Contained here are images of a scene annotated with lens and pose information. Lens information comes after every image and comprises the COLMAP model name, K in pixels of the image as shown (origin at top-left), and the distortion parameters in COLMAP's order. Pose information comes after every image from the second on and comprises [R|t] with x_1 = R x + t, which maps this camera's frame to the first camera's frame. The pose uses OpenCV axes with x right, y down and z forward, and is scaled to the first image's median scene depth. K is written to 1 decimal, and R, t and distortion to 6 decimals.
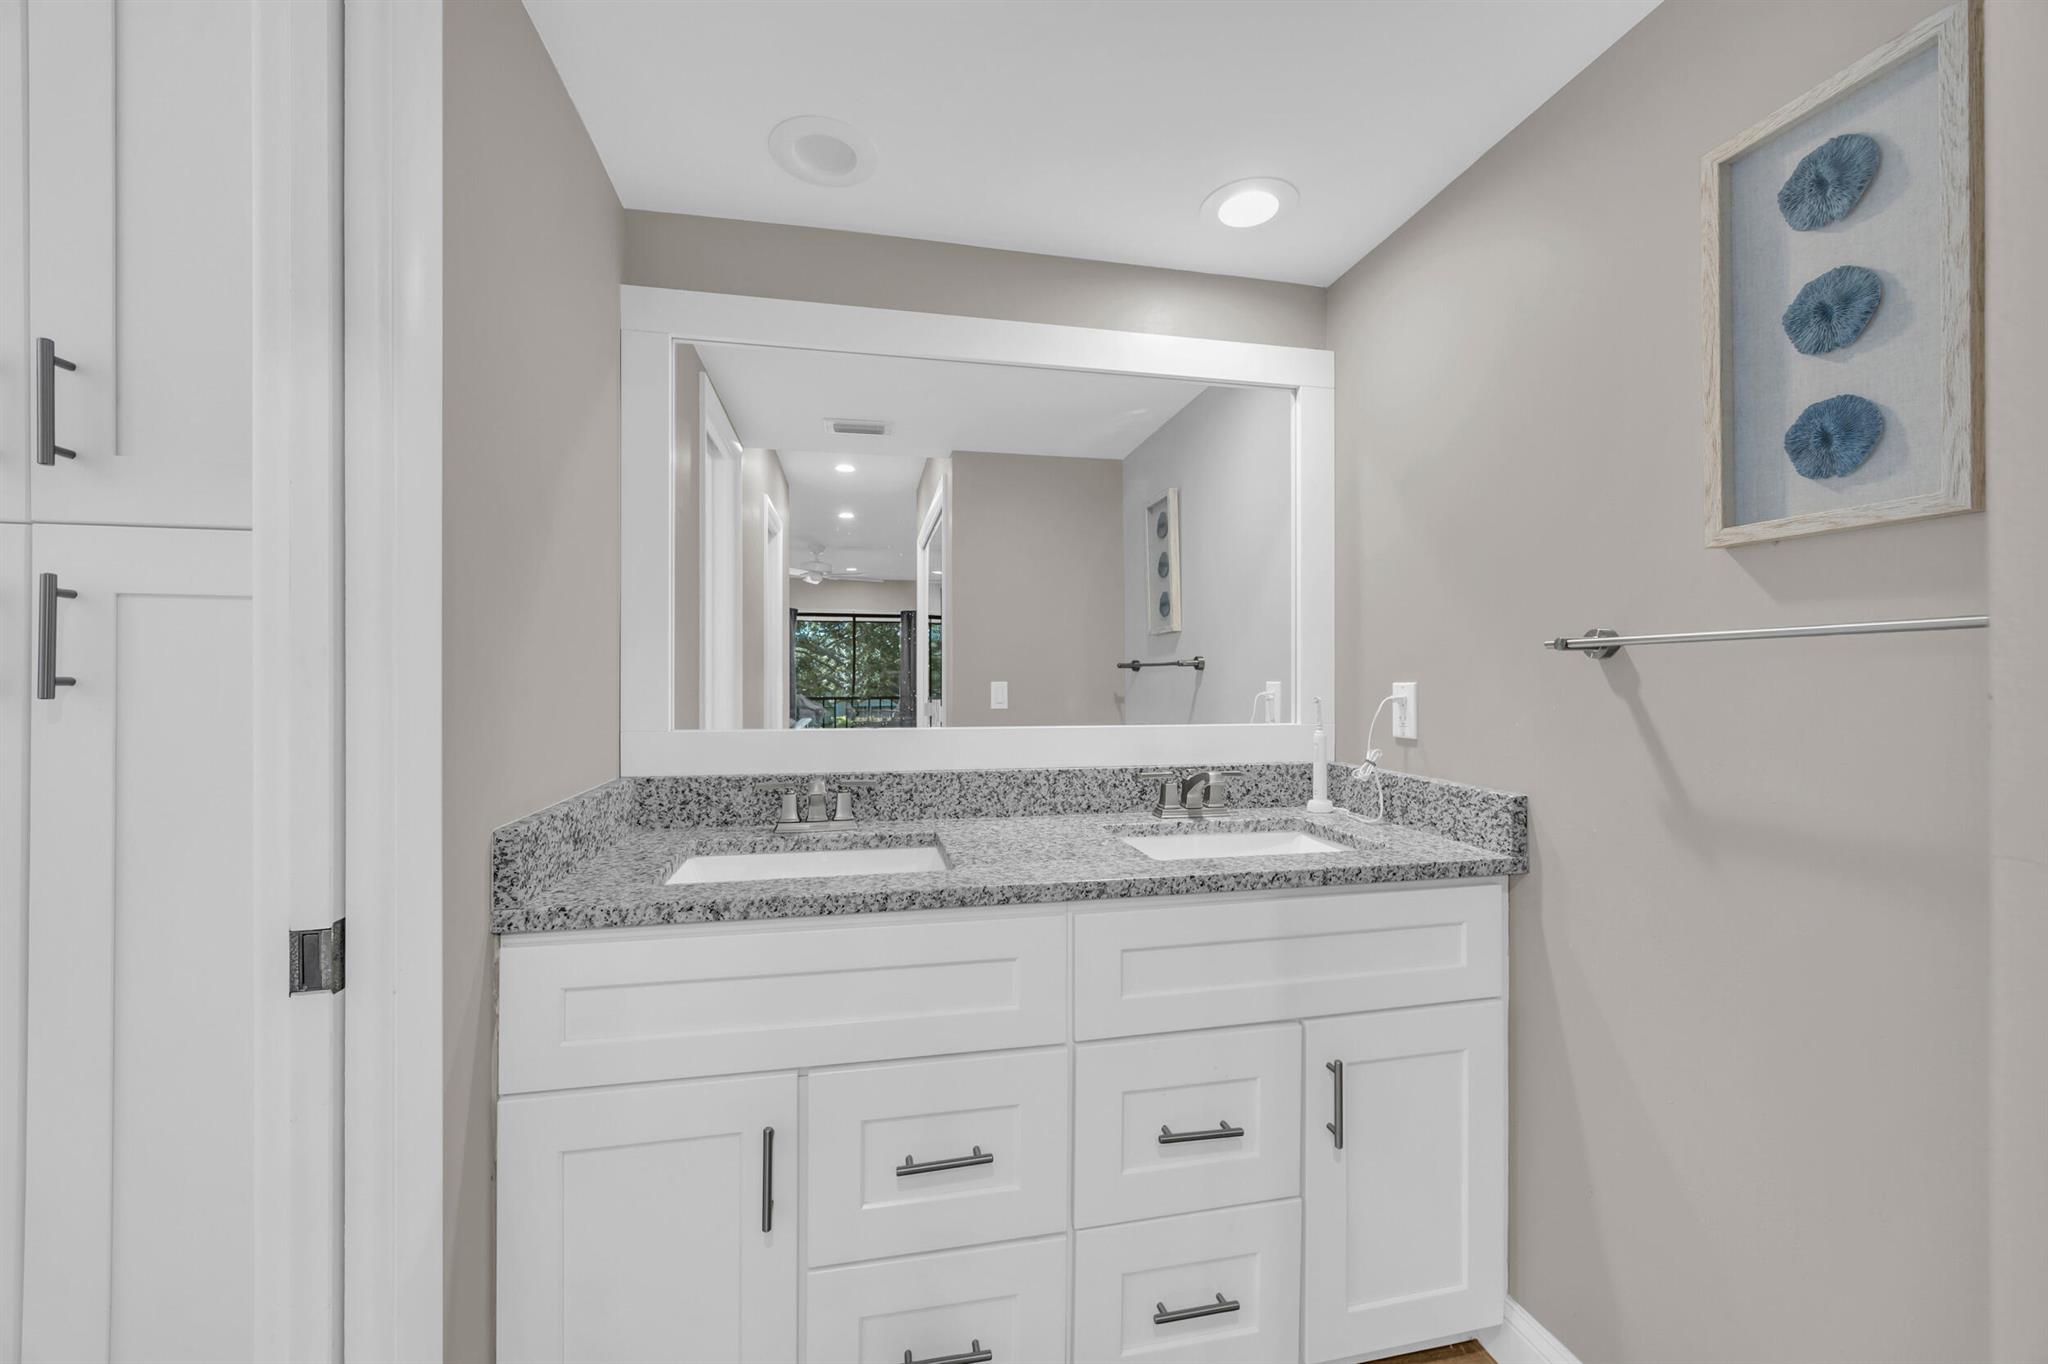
lens RADIAL K [[792.8, 0, 1024.6], [0, 792.8, 678.2], [0, 0, 1]] dist [0.001868, -0.000082]
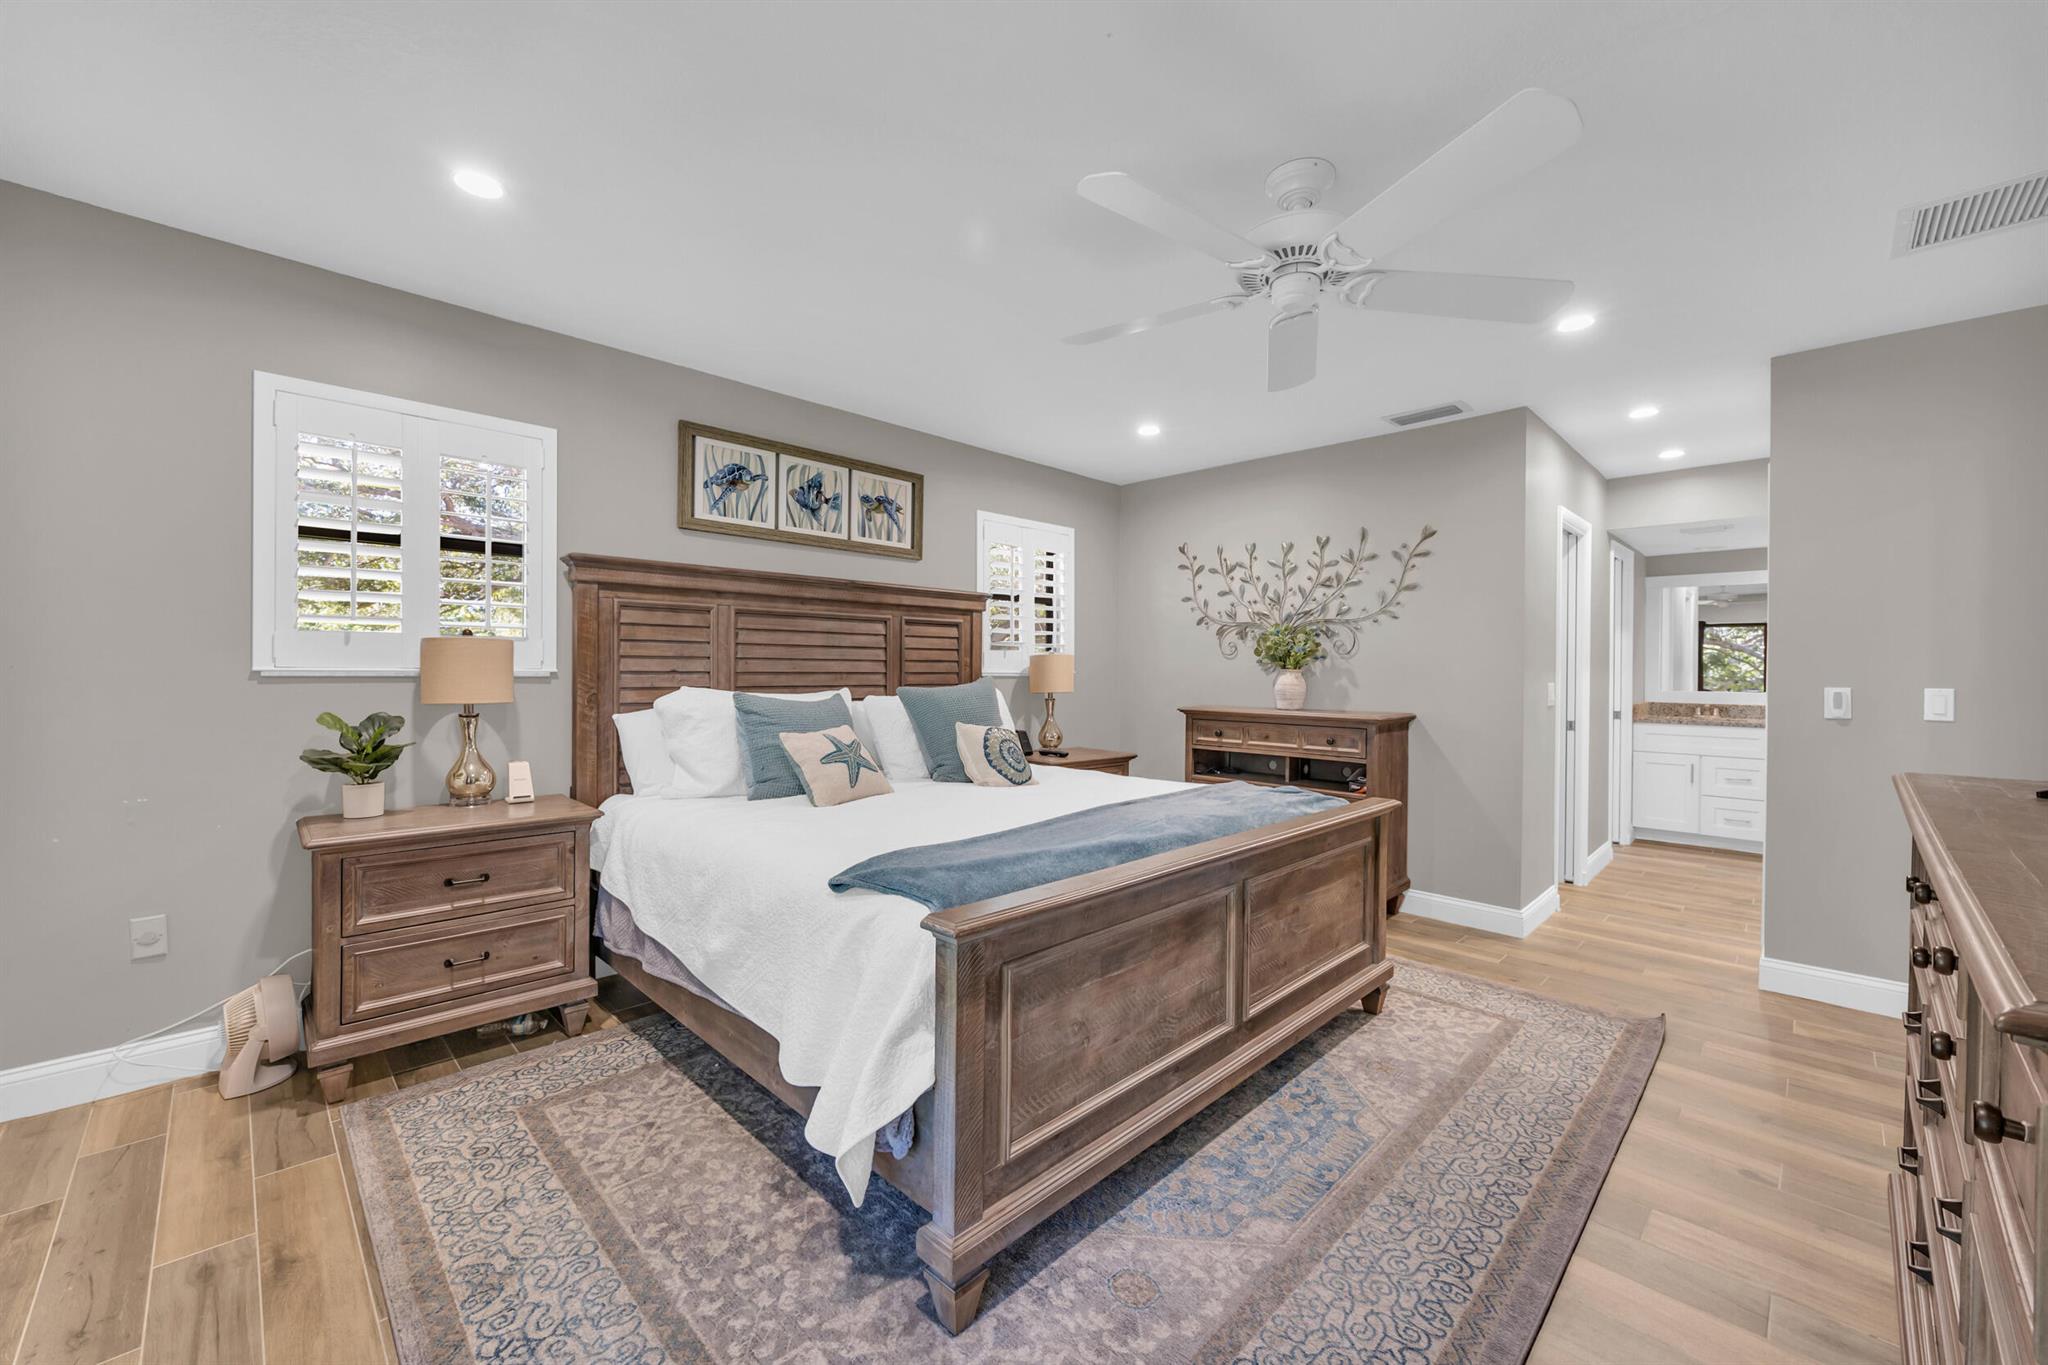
lens RADIAL K [[792.8, 0, 1028.6], [0, 792.8, 679.5], [0, 0, 1]] dist [0.001868, -0.000082]
pose [[0.552226, 0.010848, -0.833624, 1.301646], [-0.005236, 0.999941, 0.009543, -0.017820], [0.833678, -0.000905, 0.552250, -4.458479]]
